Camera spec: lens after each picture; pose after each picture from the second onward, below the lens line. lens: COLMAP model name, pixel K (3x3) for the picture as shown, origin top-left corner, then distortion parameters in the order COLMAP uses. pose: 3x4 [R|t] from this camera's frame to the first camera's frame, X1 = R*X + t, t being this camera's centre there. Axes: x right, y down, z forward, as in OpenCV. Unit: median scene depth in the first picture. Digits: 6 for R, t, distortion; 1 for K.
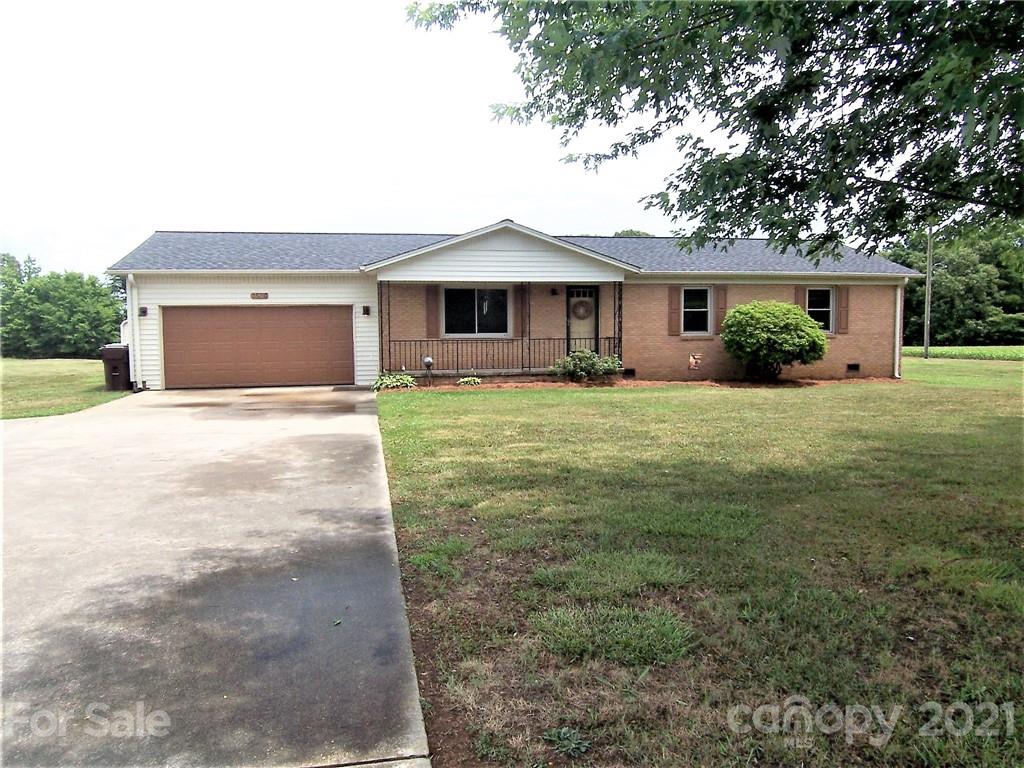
lens RADIAL K [[718.3, 0, 512.0], [0, 718.3, 384.0], [0, 0, 1]] dist [0.001826, -0.002576]
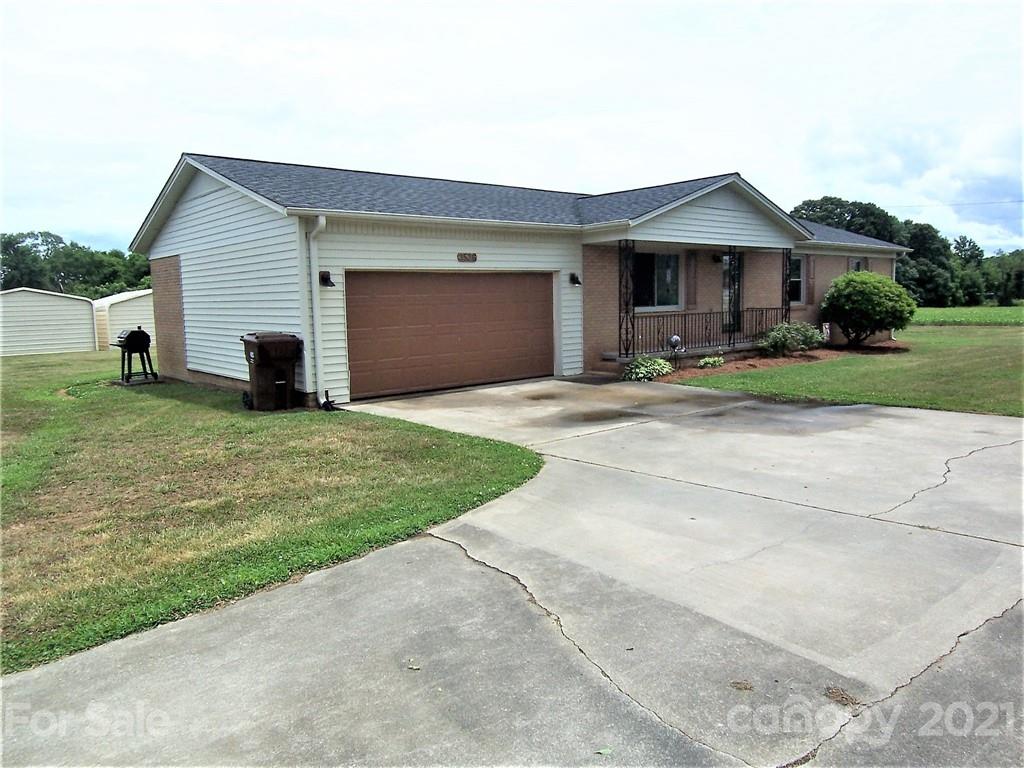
lens RADIAL K [[718.3, 0, 512.0], [0, 718.3, 384.0], [0, 0, 1]] dist [0.001826, -0.002576]
pose [[0.866388, -0.070079, 0.494430, -0.638643], [0.055383, 0.997481, 0.044332, -0.026950], [-0.496291, -0.011026, 0.868086, 0.354124]]
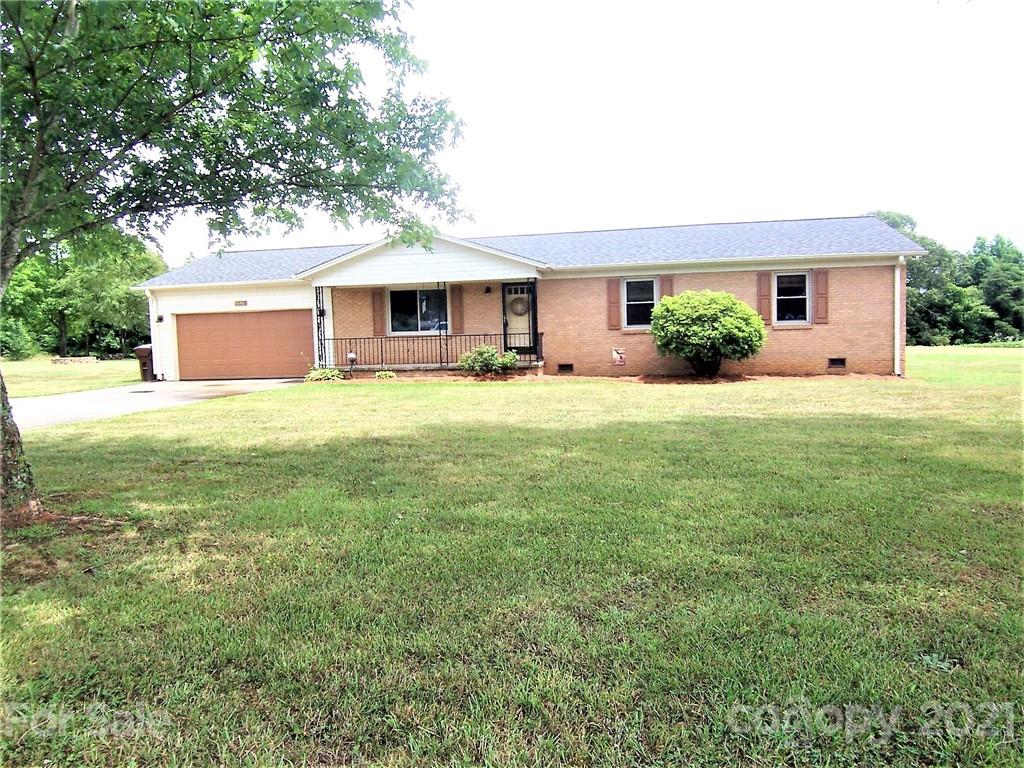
lens RADIAL K [[718.3, 0, 512.0], [0, 718.3, 384.0], [0, 0, 1]] dist [0.001826, -0.002576]
pose [[0.929609, 0.008944, -0.368439, 0.489830], [-0.008465, 0.999960, 0.002917, 0.004507], [0.368450, 0.000407, 0.929648, 0.049751]]
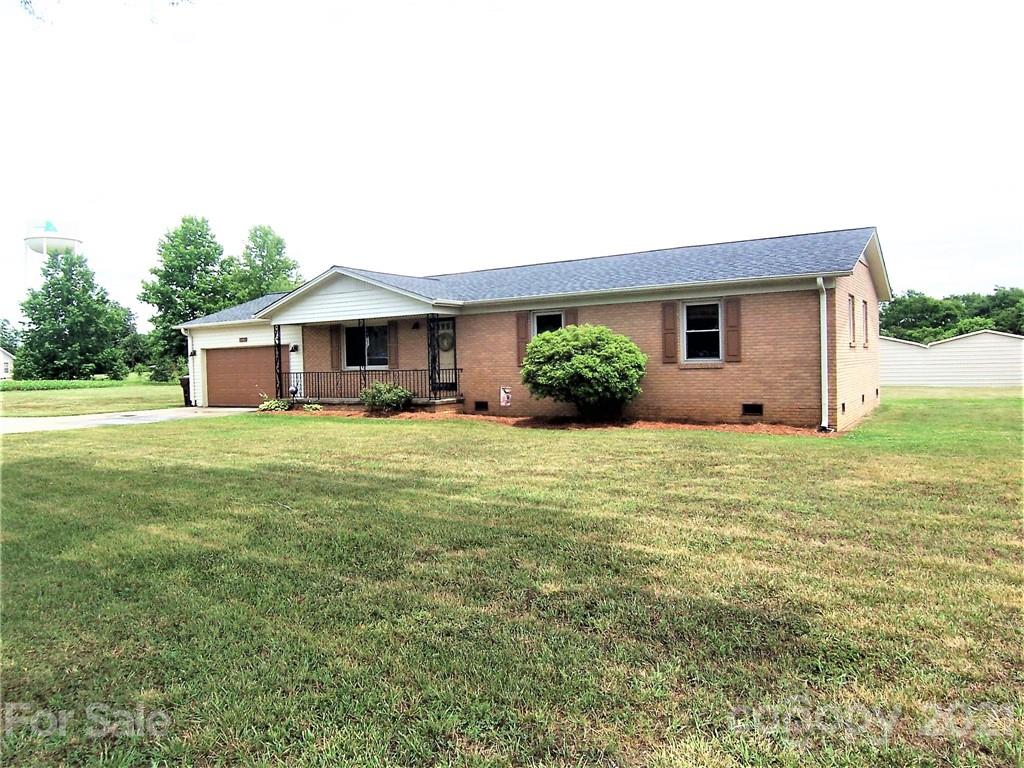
lens RADIAL K [[718.3, 0, 512.0], [0, 718.3, 384.0], [0, 0, 1]] dist [0.001826, -0.002576]
pose [[0.725115, 0.010947, -0.688541, 0.904536], [-0.037175, 0.999038, -0.023267, -0.025658], [0.687624, 0.042468, 0.724824, 0.356271]]
